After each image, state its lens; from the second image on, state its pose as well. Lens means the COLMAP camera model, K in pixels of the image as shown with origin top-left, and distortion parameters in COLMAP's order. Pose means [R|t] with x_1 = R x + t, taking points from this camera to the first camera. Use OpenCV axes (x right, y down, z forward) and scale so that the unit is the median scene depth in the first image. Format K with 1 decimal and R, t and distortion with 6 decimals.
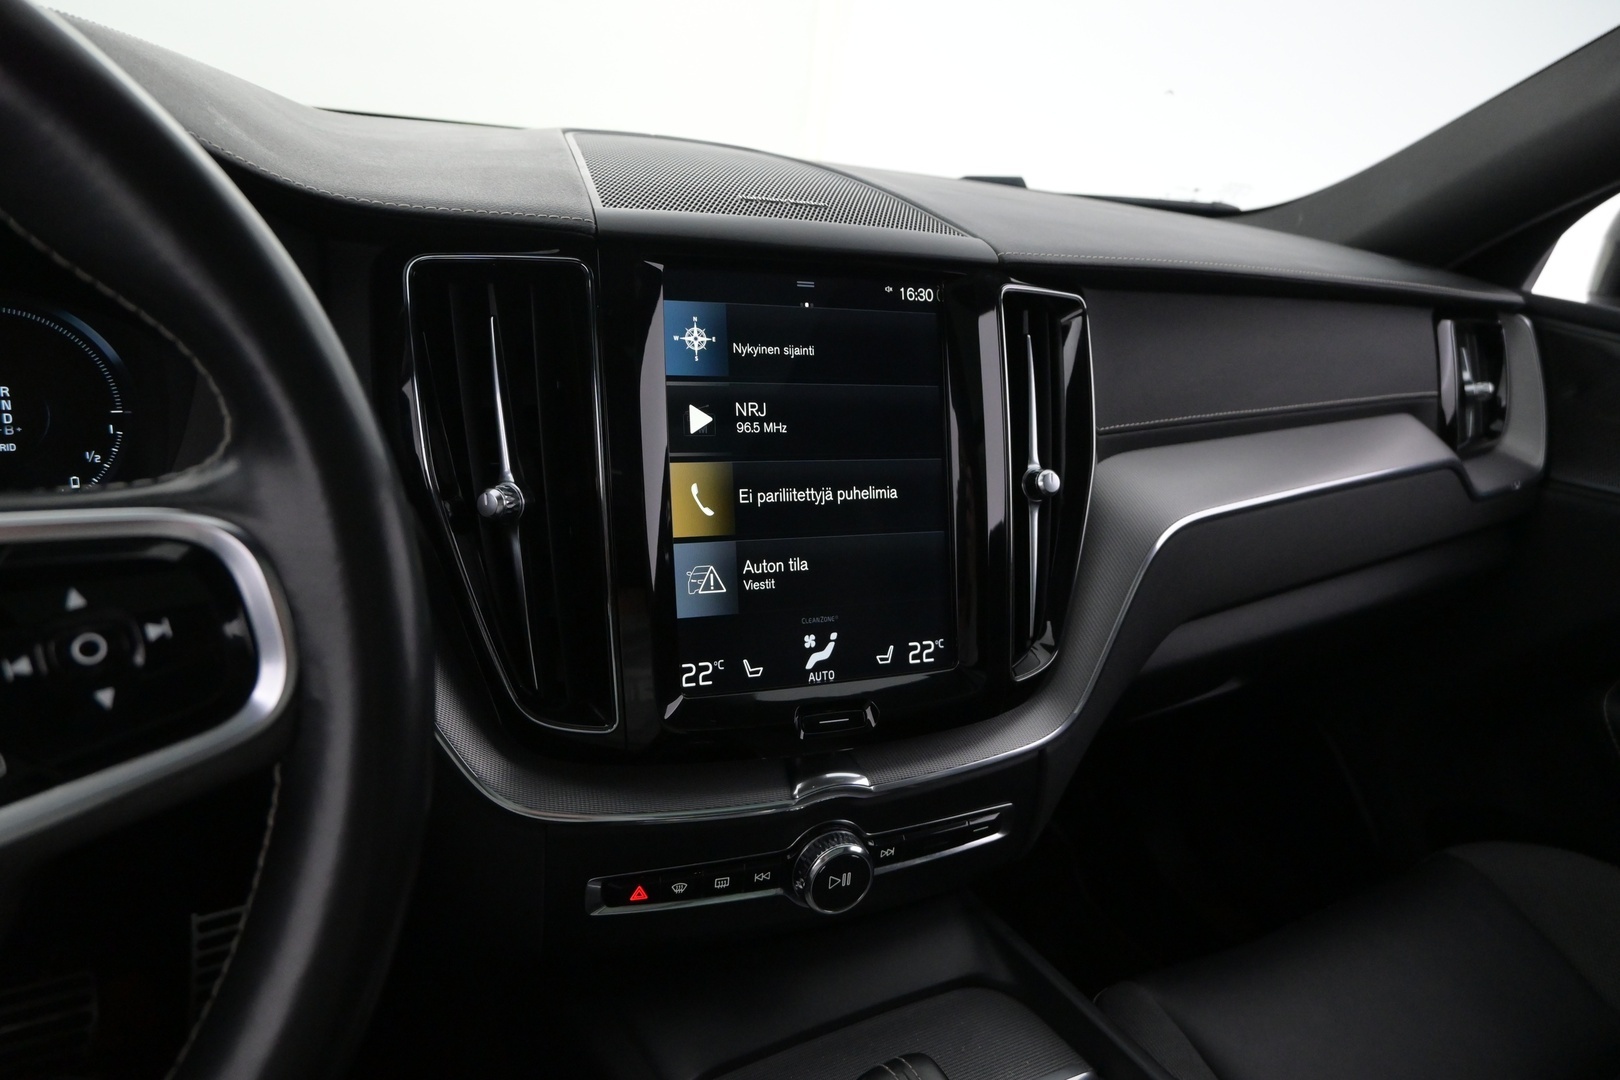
lens RADIAL K [[1118.0, 0, 810.0], [0, 1118.0, 540.0], [0, 0, 1]] dist [0.008040, -0.000018]
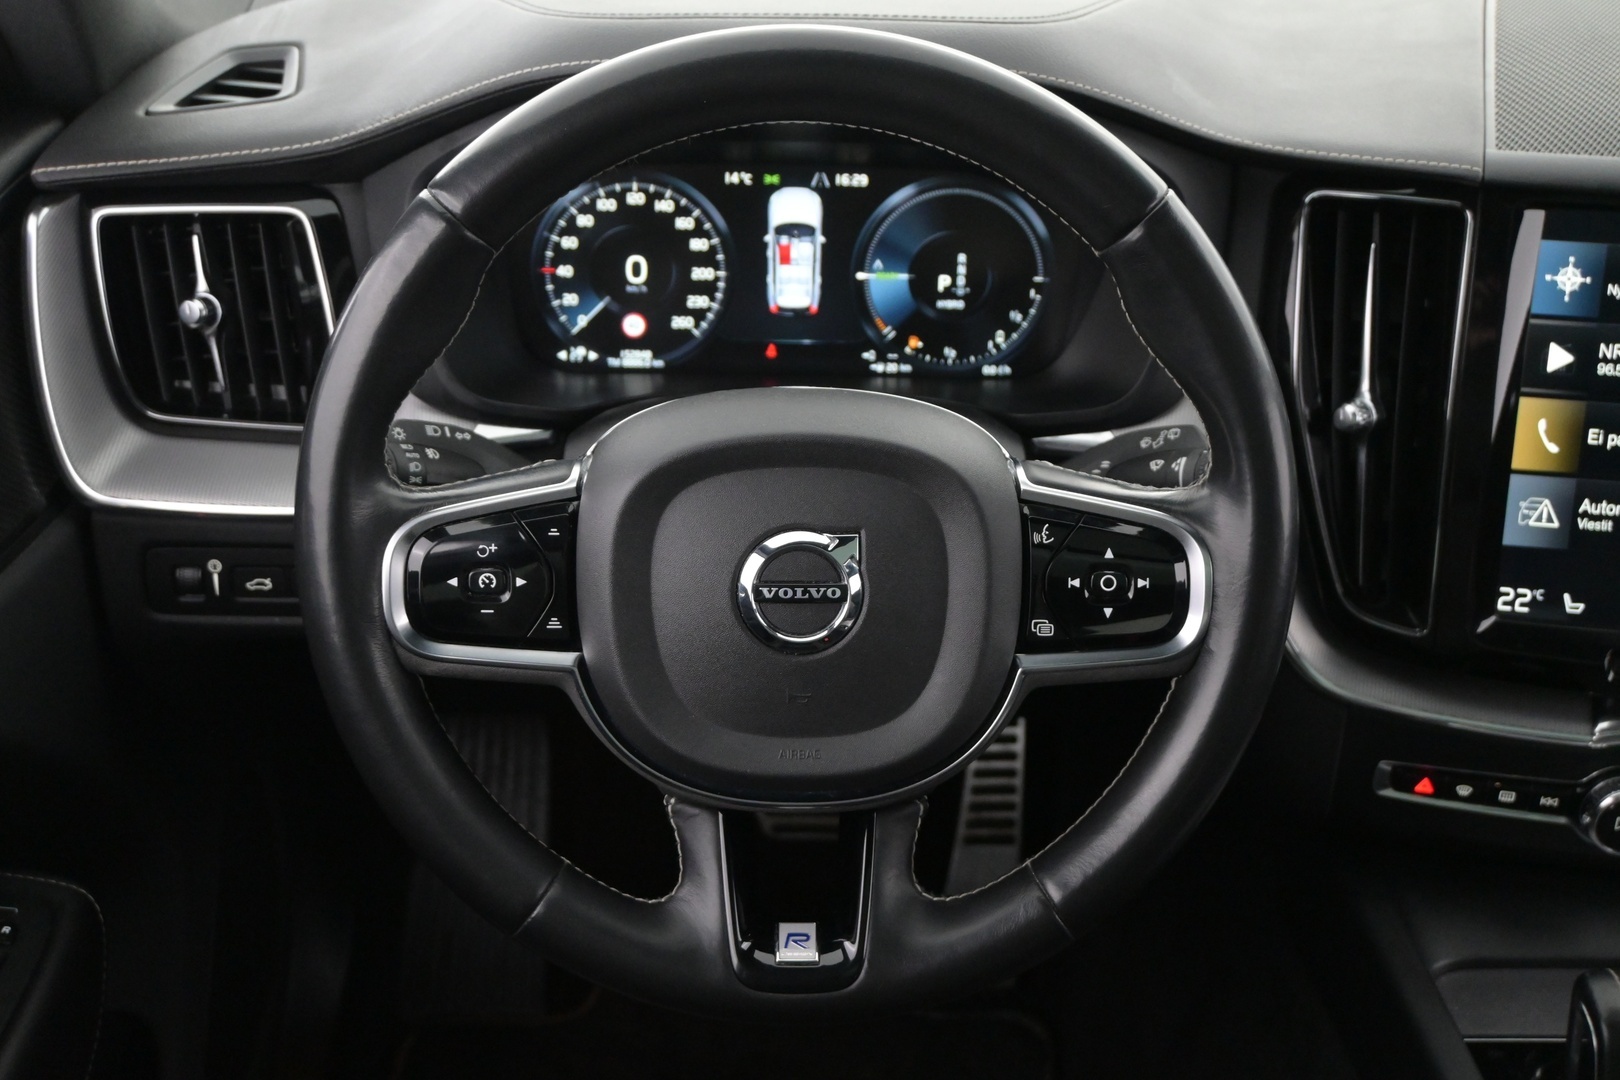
lens RADIAL K [[1988.7, 0, 810.0], [0, 1988.7, 540.0], [0, 0, 1]] dist [0.005493, 0.033166]
pose [[0.857586, 0.181371, -0.481302, 0.215568], [-0.108146, 0.978430, 0.176010, -0.186719], [0.502843, -0.098893, 0.858702, -0.905933]]
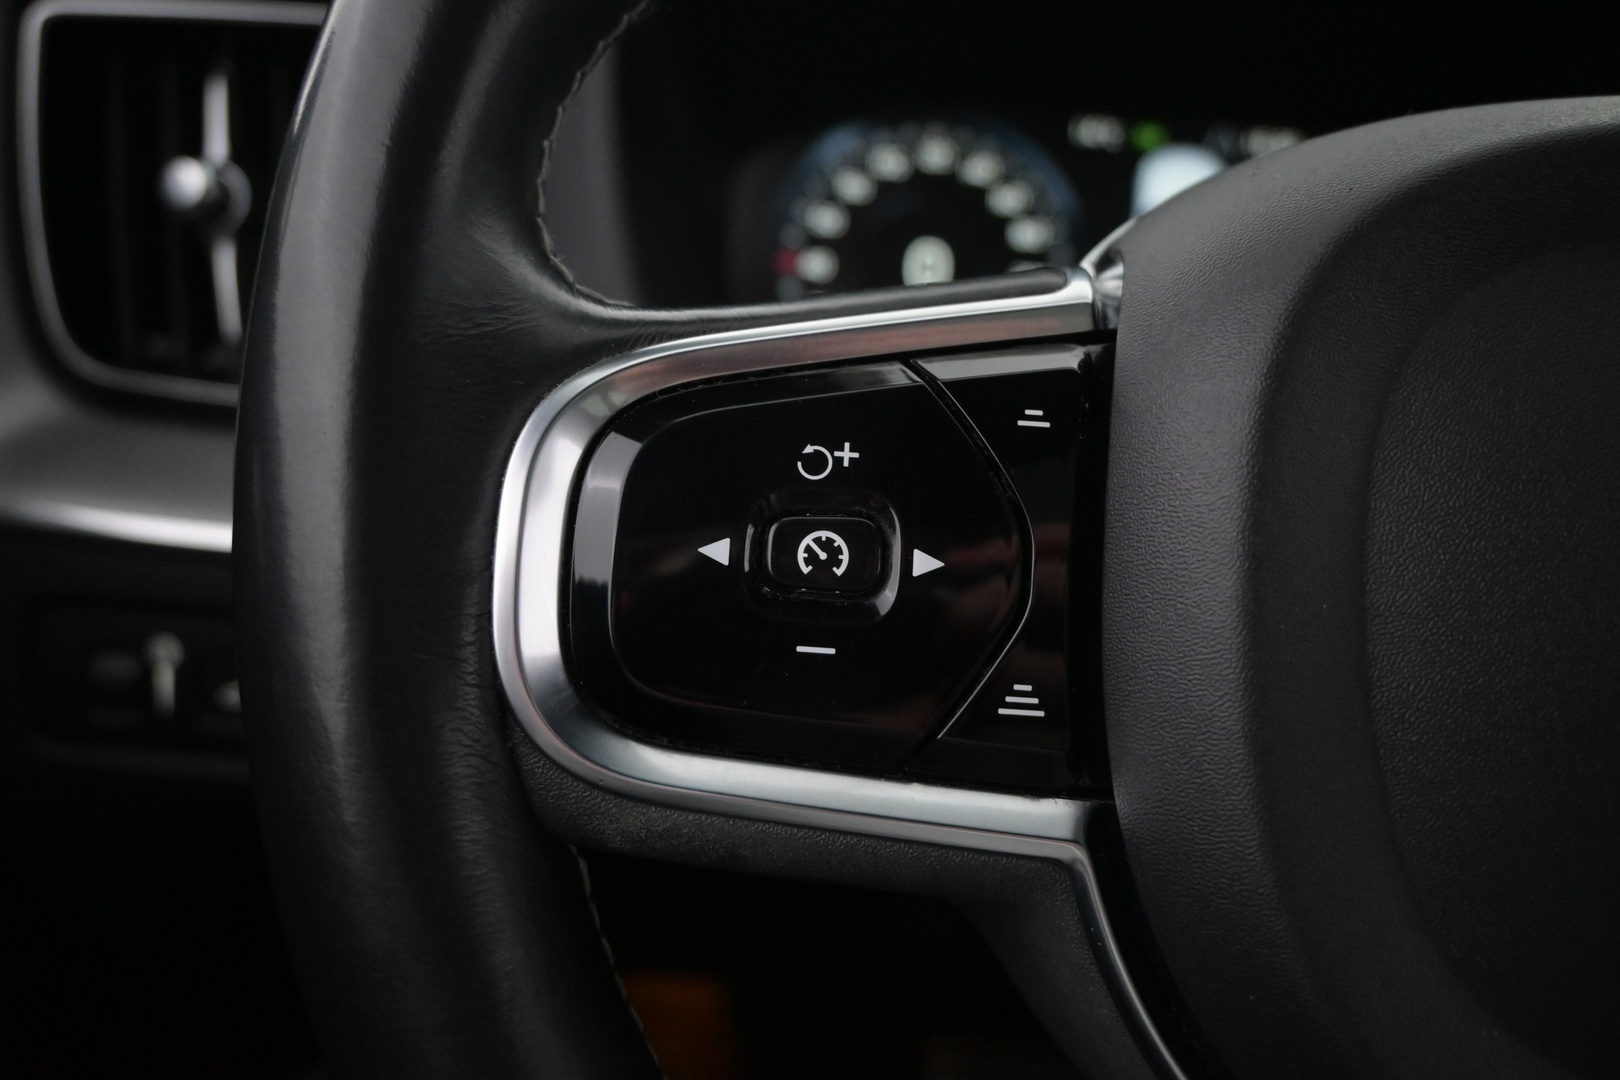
lens RADIAL K [[1479.1, 0, 810.0], [0, 1479.1, 540.0], [0, 0, 1]] dist [-0.004922, -0.003325]
pose [[0.849534, 0.122932, -0.513010, -0.516285], [-0.159510, 0.986808, -0.027678, 0.135114], [0.502840, 0.105343, 0.857936, -0.066753]]
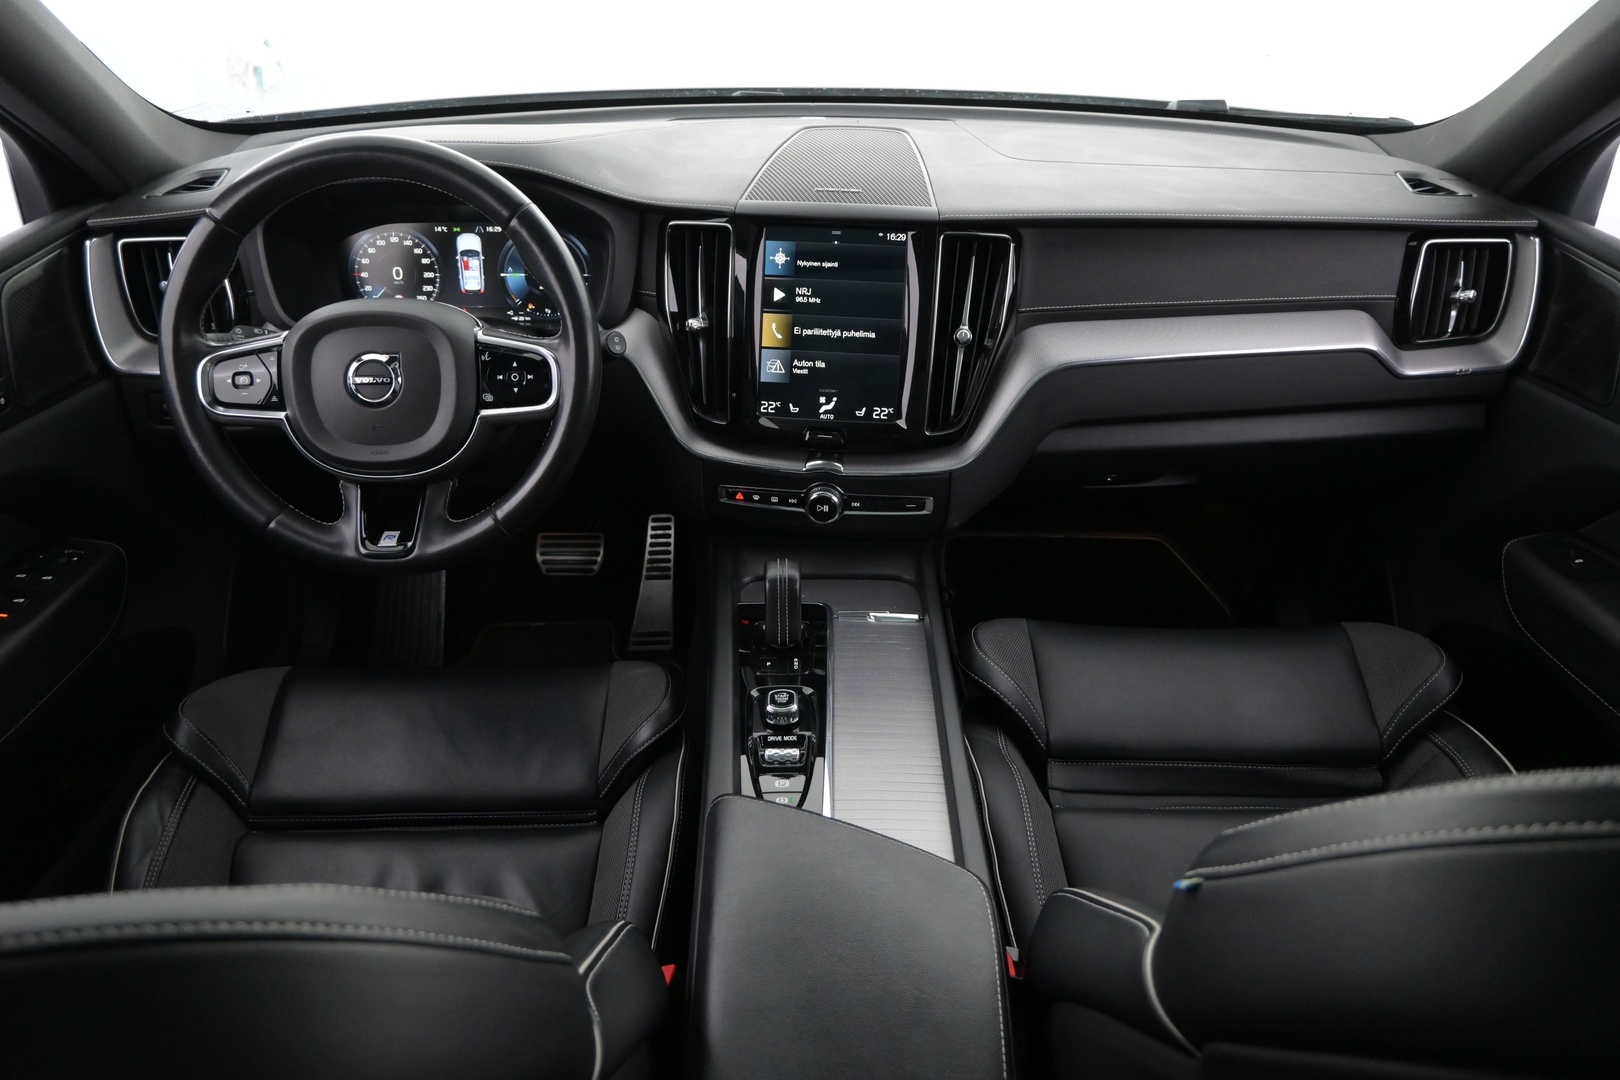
lens RADIAL K [[1121.2, 0, 805.2], [0, 1121.2, 532.5], [0, 0, 1]] dist [-0.001742, -0.000442]
pose [[0.859250, 0.170808, -0.482197, 1.096697], [-0.091935, 0.978823, 0.182904, -0.055092], [0.503227, -0.112830, 0.856757, -0.949579]]
